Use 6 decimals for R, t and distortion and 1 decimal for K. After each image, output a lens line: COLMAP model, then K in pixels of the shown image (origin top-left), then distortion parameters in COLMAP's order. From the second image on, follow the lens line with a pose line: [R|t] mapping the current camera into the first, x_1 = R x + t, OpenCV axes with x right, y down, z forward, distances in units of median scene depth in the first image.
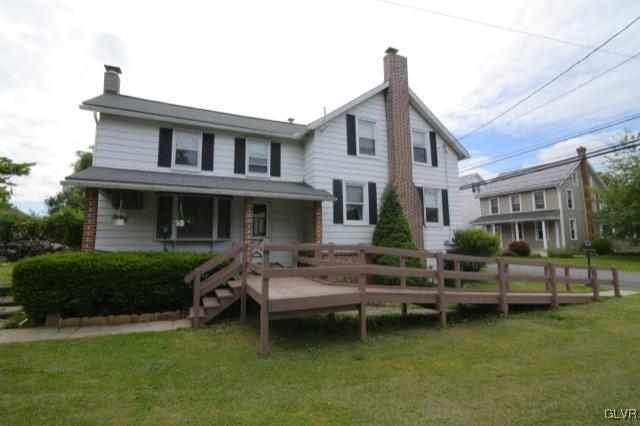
lens RADIAL K [[292.6, 0, 320.0], [0, 292.6, 213.0], [0, 0, 1]] dist [-0.022389, 0.000136]
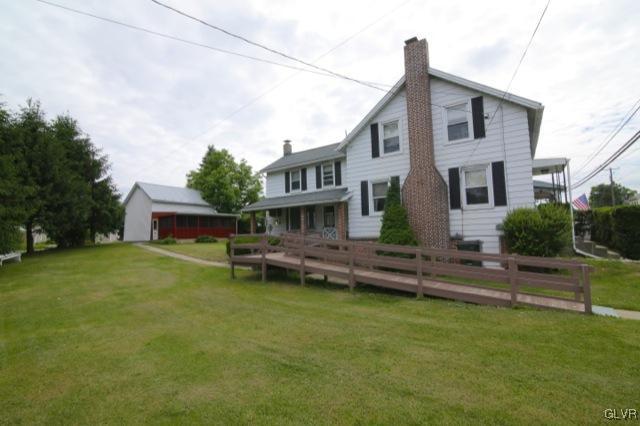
lens RADIAL K [[292.6, 0, 320.0], [0, 292.6, 213.0], [0, 0, 1]] dist [-0.022389, 0.000136]
pose [[0.498134, -0.069033, -0.864348, 1.040809], [0.112357, 0.993561, -0.014600, 0.020885], [0.859790, -0.089843, 0.502683, 0.180499]]
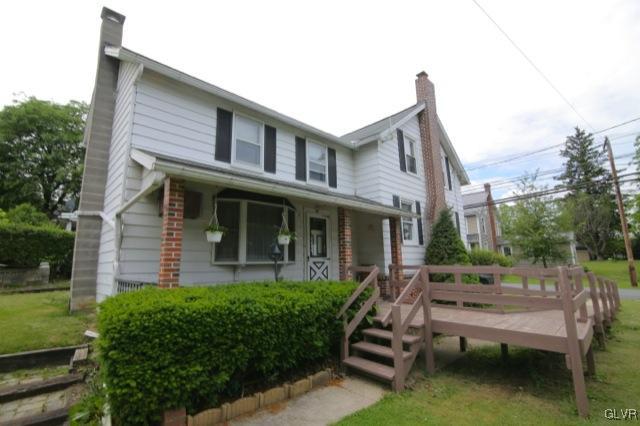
lens RADIAL K [[292.6, 0, 320.0], [0, 292.6, 213.0], [0, 0, 1]] dist [-0.022389, 0.000136]
pose [[0.940508, 0.047927, 0.336375, -0.470447], [-0.024955, 0.997071, -0.072290, 0.013445], [-0.338855, 0.059595, 0.938949, 0.210593]]
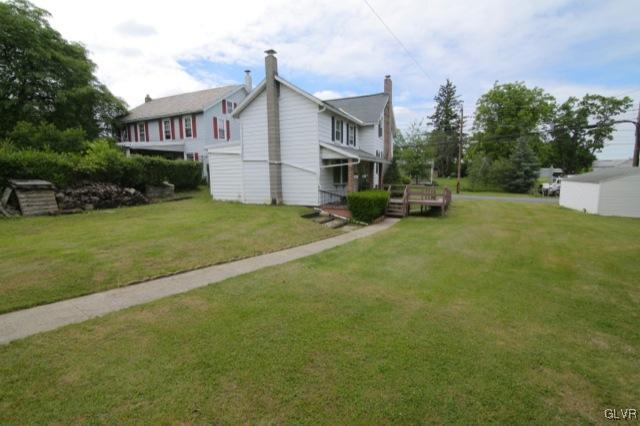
lens RADIAL K [[292.6, 0, 320.0], [0, 292.6, 213.0], [0, 0, 1]] dist [-0.022389, 0.000136]
pose [[0.748768, -0.088580, 0.656887, -1.510221], [-0.069746, 0.974999, 0.210978, -0.090755], [-0.659152, -0.203788, 0.723870, -0.234225]]
